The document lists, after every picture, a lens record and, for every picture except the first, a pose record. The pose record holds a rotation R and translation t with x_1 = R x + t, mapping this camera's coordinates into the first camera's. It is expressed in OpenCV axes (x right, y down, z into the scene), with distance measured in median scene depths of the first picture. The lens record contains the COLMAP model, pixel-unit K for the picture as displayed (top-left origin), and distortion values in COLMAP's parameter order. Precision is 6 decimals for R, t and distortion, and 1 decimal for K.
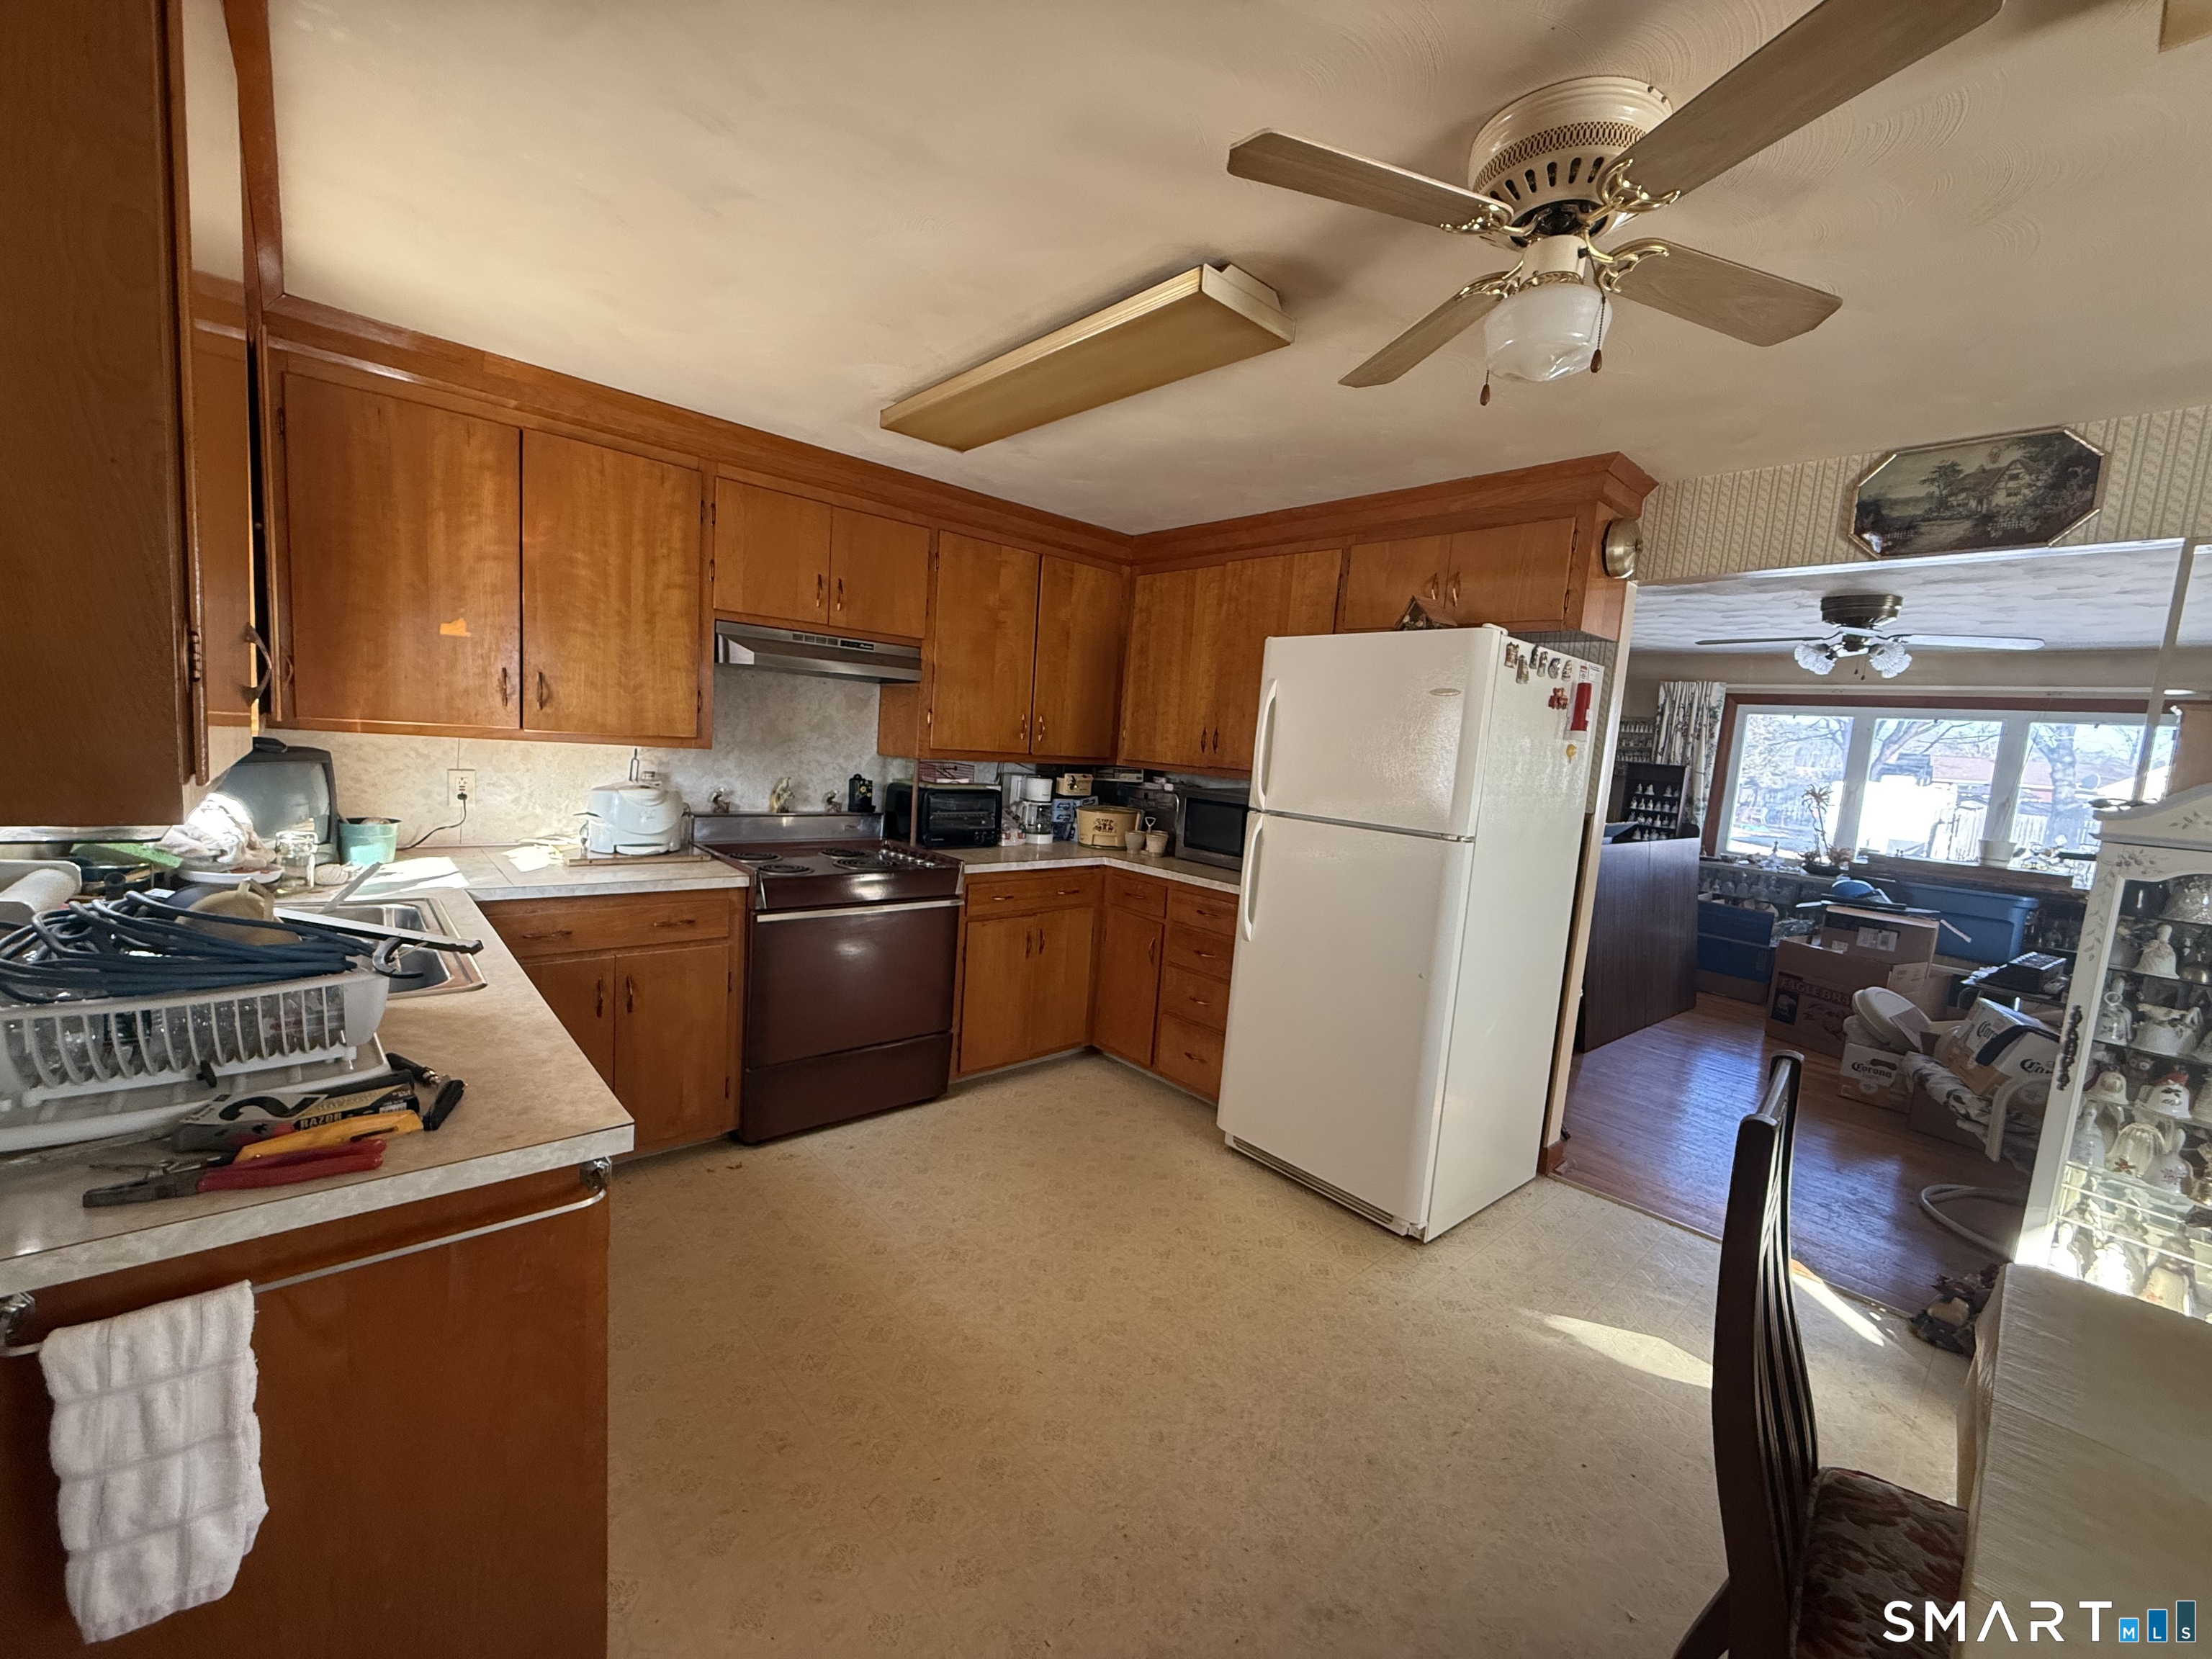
lens RADIAL K [[880.0, 0, 1102.3], [0, 880.0, 829.3], [0, 0, 1]] dist [0.002334, -0.000332]
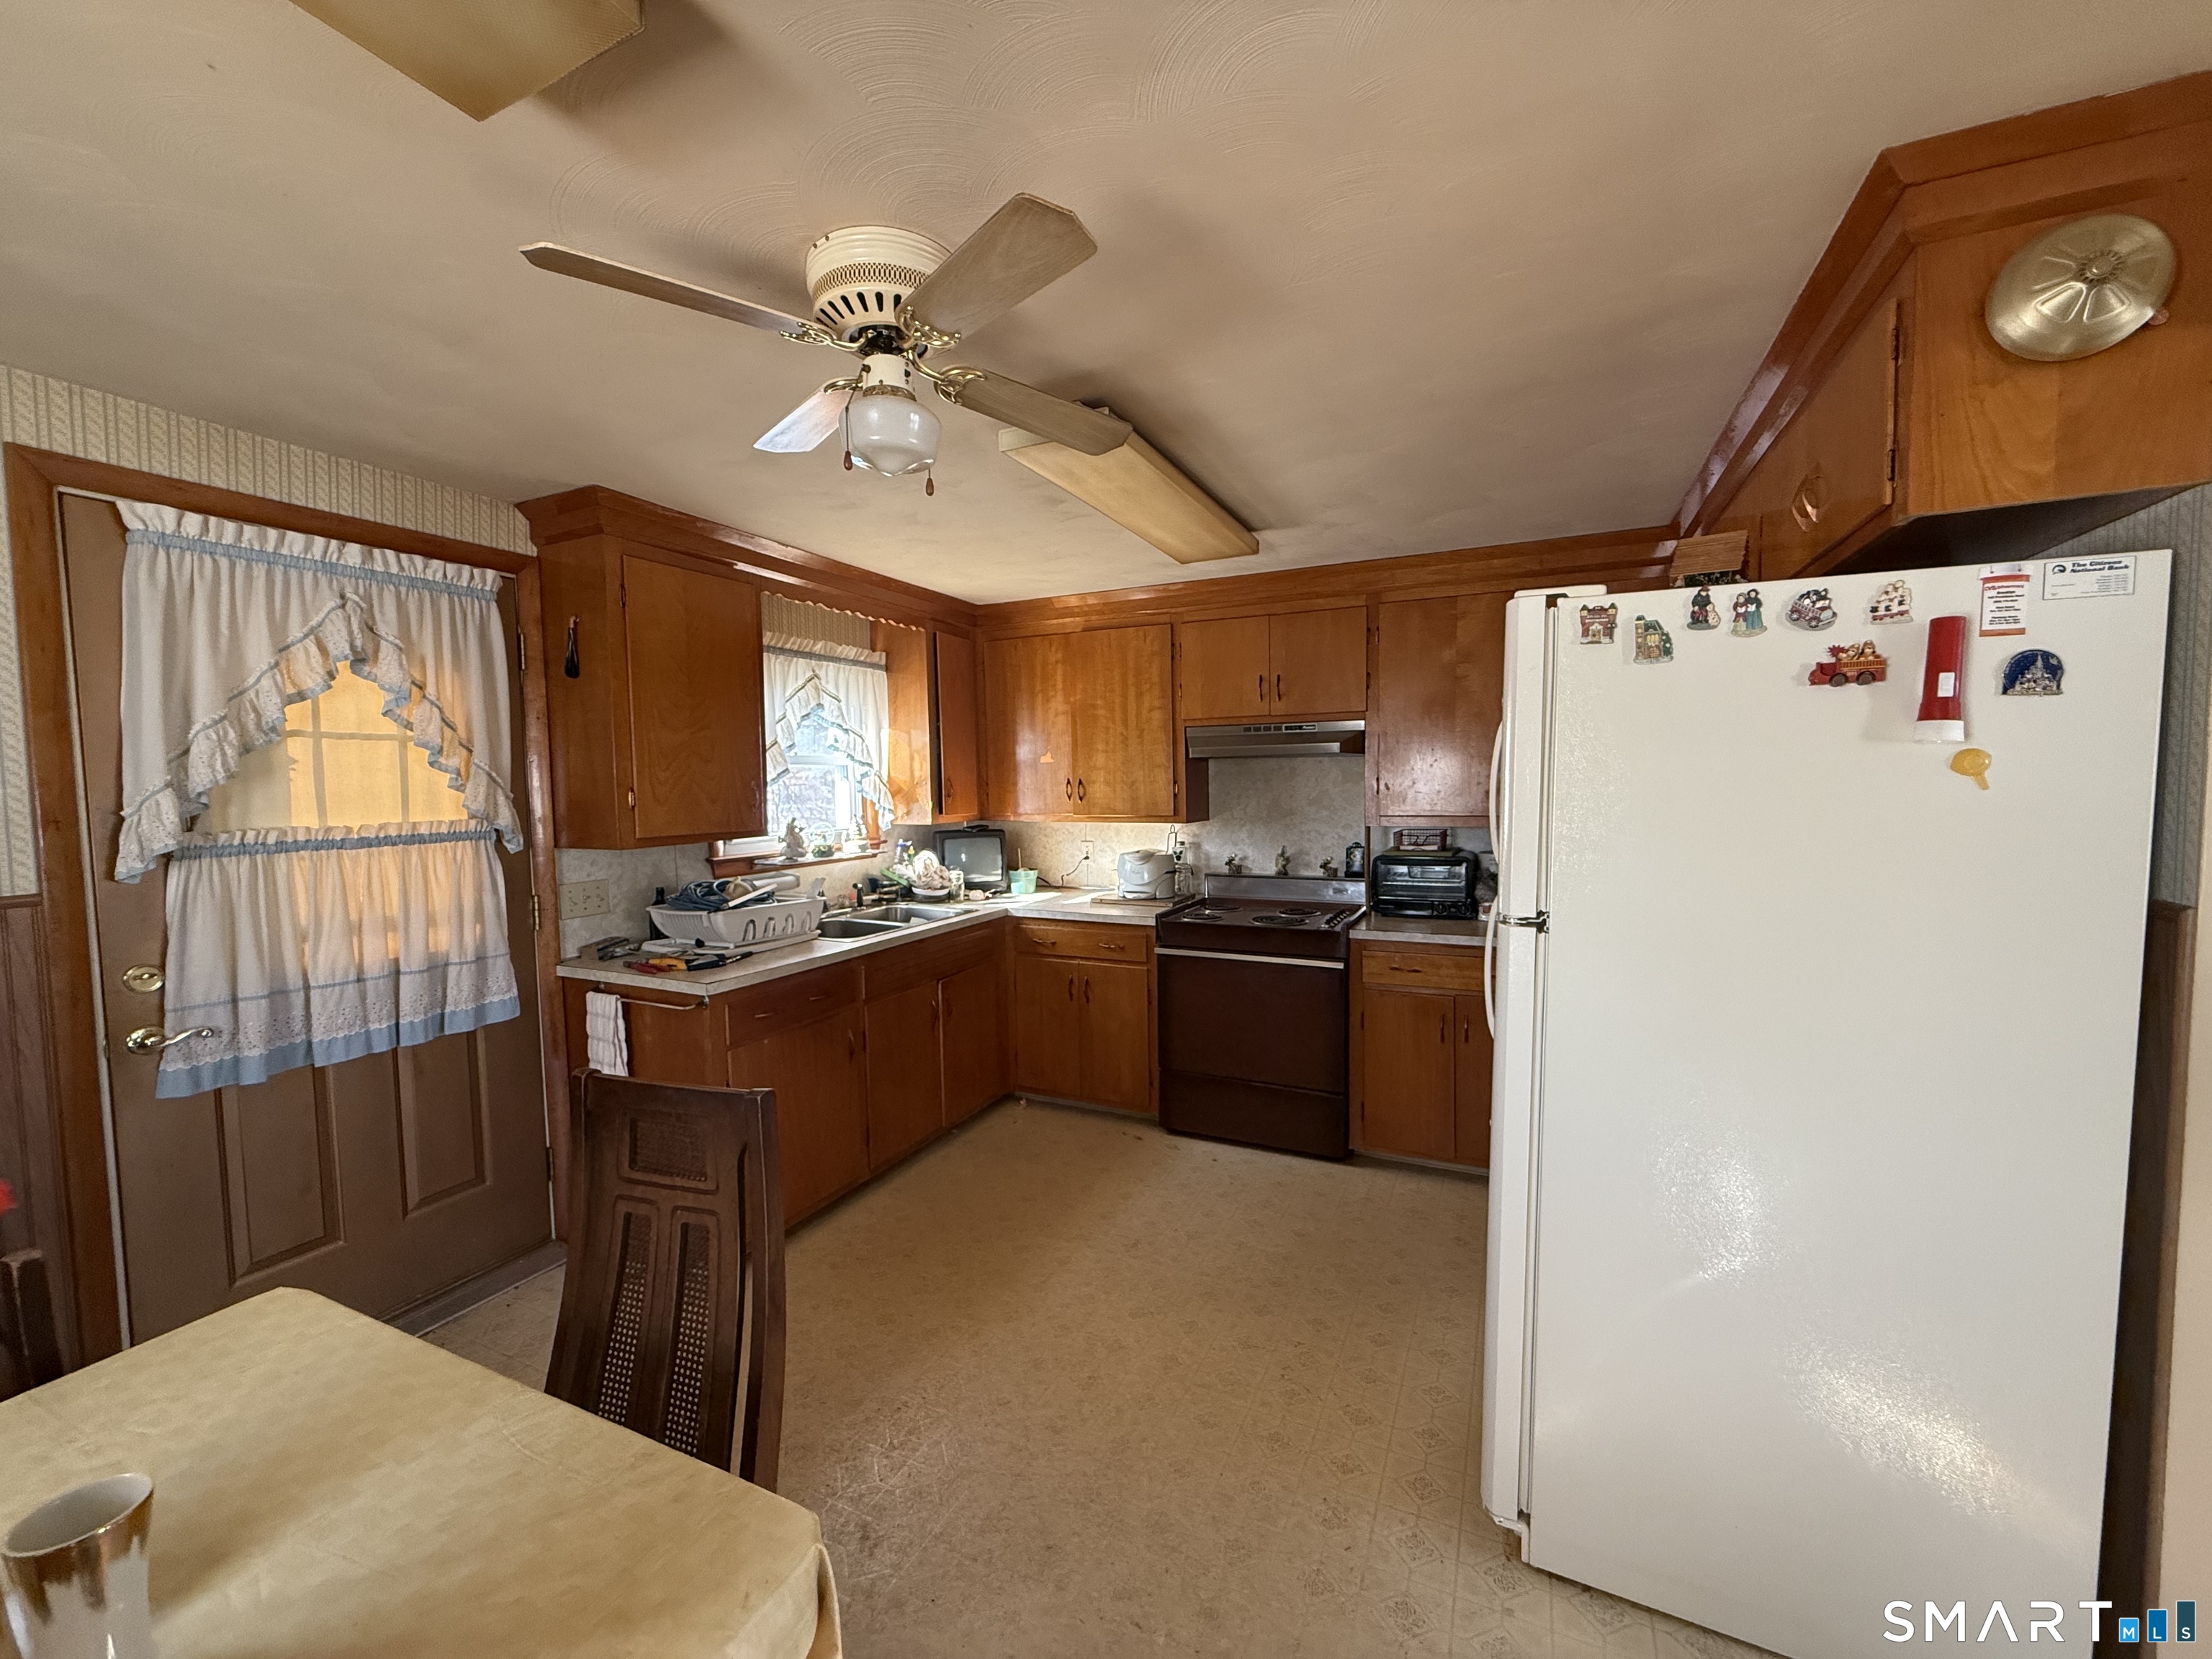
lens RADIAL K [[880.0, 0, 1102.1], [0, 880.0, 831.3], [0, 0, 1]] dist [0.002334, -0.000332]
pose [[0.385519, -0.025978, -0.922334, 0.690536], [-0.059138, 0.996853, -0.052796, -0.001784], [0.920803, 0.074899, 0.382770, 0.357244]]
